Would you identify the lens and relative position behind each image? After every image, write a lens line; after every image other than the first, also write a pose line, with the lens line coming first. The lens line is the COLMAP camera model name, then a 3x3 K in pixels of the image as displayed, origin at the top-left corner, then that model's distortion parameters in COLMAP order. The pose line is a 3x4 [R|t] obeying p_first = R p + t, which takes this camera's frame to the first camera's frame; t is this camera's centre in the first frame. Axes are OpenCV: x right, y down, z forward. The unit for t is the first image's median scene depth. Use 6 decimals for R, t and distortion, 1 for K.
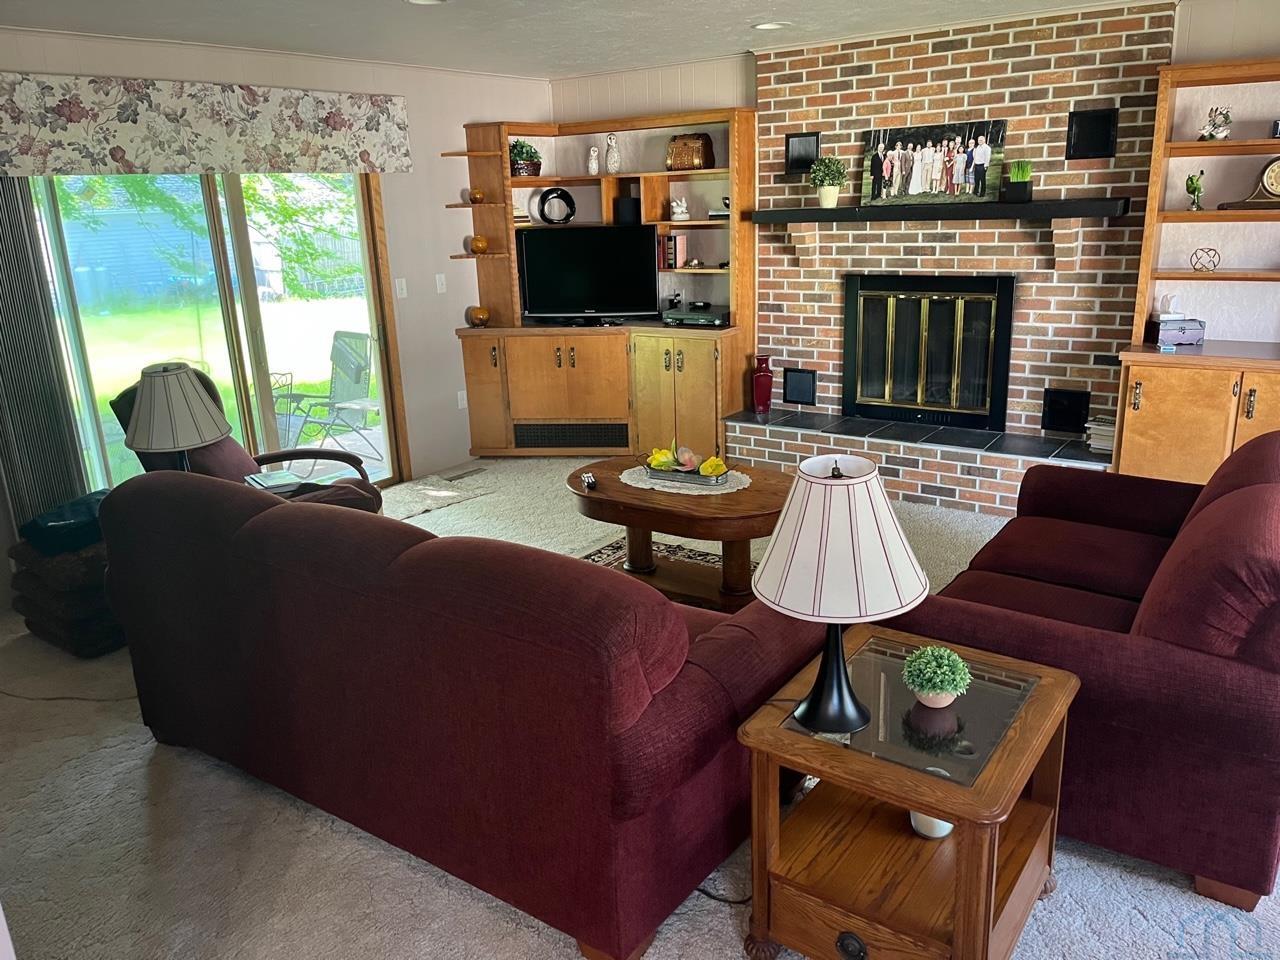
lens RADIAL K [[971.0, 0, 642.7], [0, 971.0, 476.9], [0, 0, 1]] dist [0.092290, -0.120878]
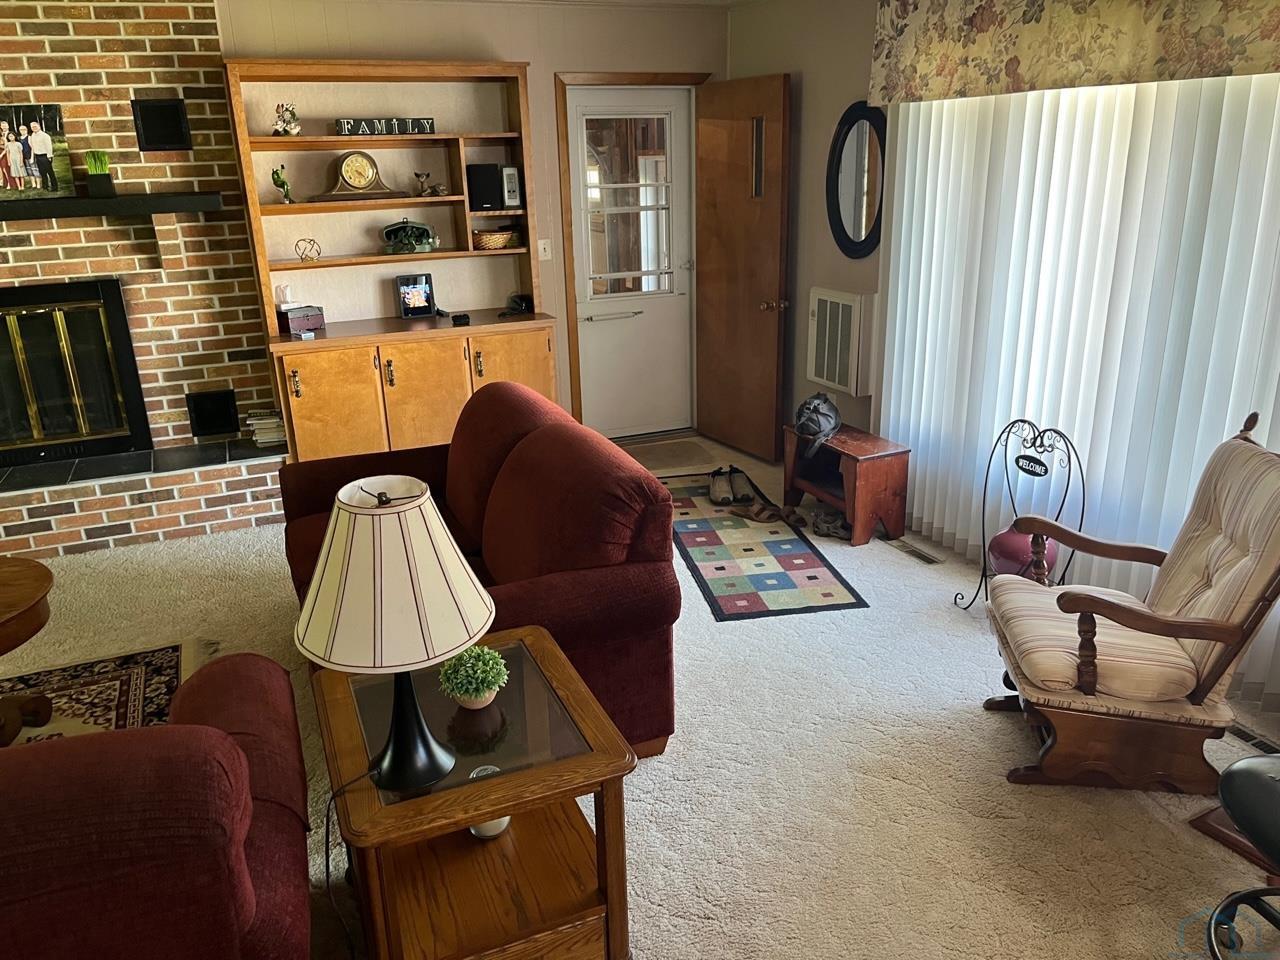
lens RADIAL K [[969.6, 0, 640.0], [0, 969.6, 480.0], [0, 0, 1]] dist [0.084168, -0.112040]
pose [[0.533023, -0.250450, 0.808184, -0.147521], [0.247509, 0.959558, 0.134120, -0.031022], [-0.809089, 0.128543, 0.573455, 0.123238]]
